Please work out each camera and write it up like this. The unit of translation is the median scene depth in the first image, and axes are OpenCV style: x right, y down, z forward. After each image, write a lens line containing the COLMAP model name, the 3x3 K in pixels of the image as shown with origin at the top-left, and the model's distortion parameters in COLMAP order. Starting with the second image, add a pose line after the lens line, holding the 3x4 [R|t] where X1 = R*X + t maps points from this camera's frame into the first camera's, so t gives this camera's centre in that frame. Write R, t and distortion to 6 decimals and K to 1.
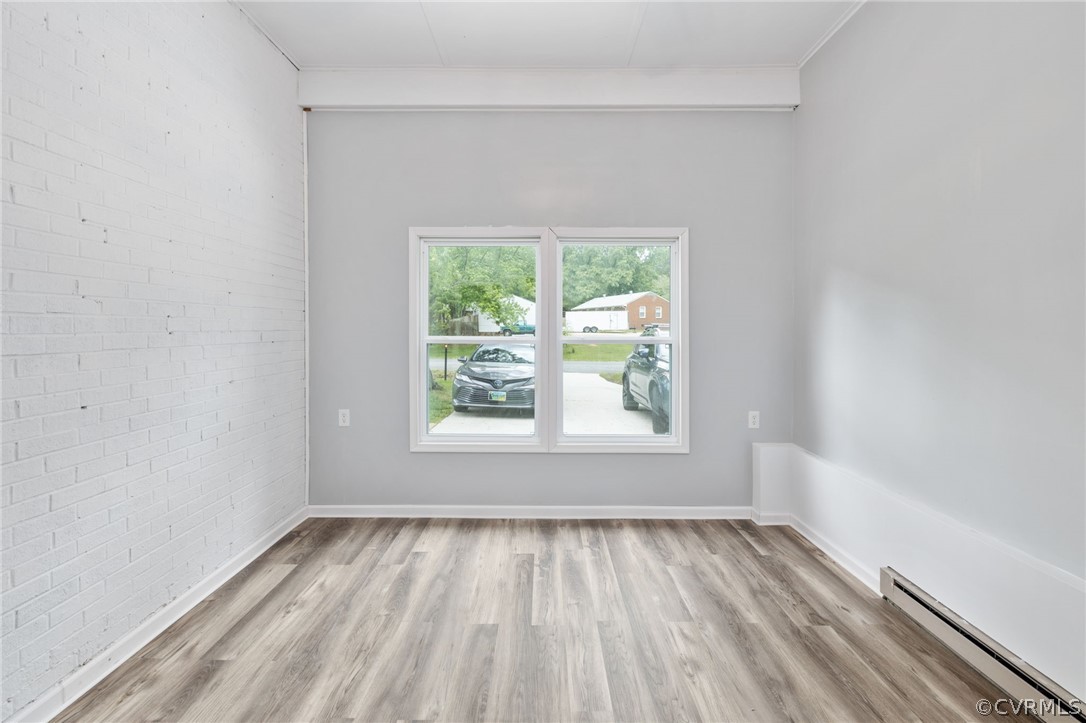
lens RADIAL K [[478.4, 0, 536.4], [0, 478.4, 327.6], [0, 0, 1]] dist [0.000692, 0.000123]
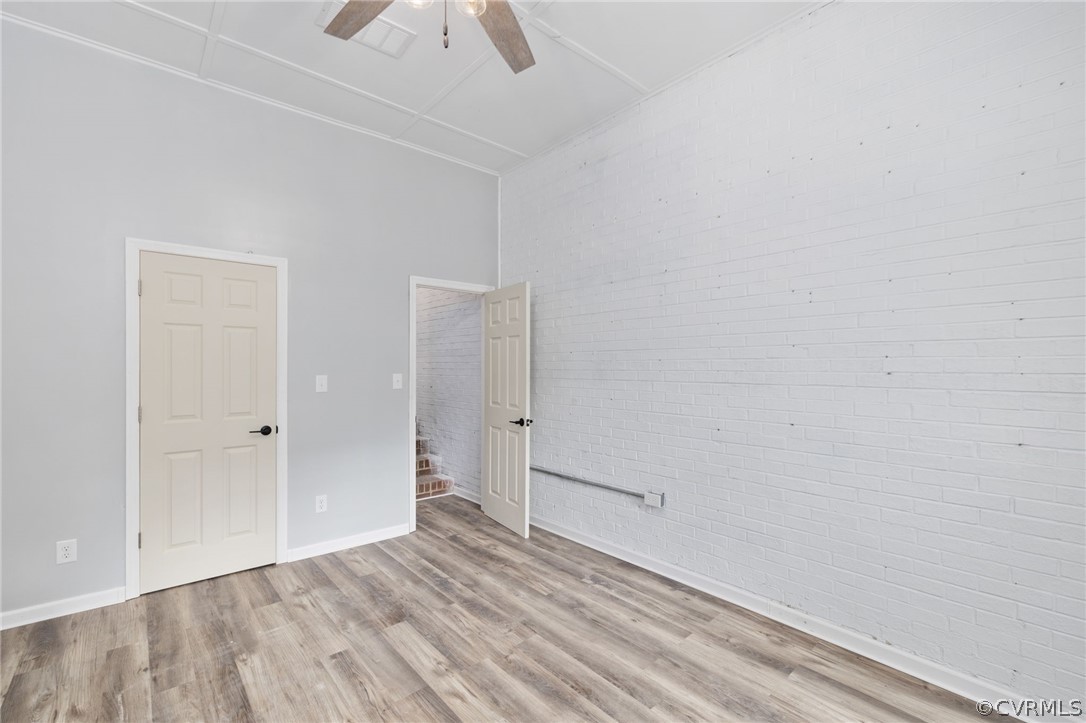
lens RADIAL K [[478.4, 0, 541.5], [0, 478.4, 364.2], [0, 0, 1]] dist [0.000692, 0.000123]
pose [[-0.747507, -0.004816, -0.664237, 0.500963], [-0.002323, 0.999987, -0.004635, -0.001961], [0.664250, -0.001921, -0.747508, 1.459366]]
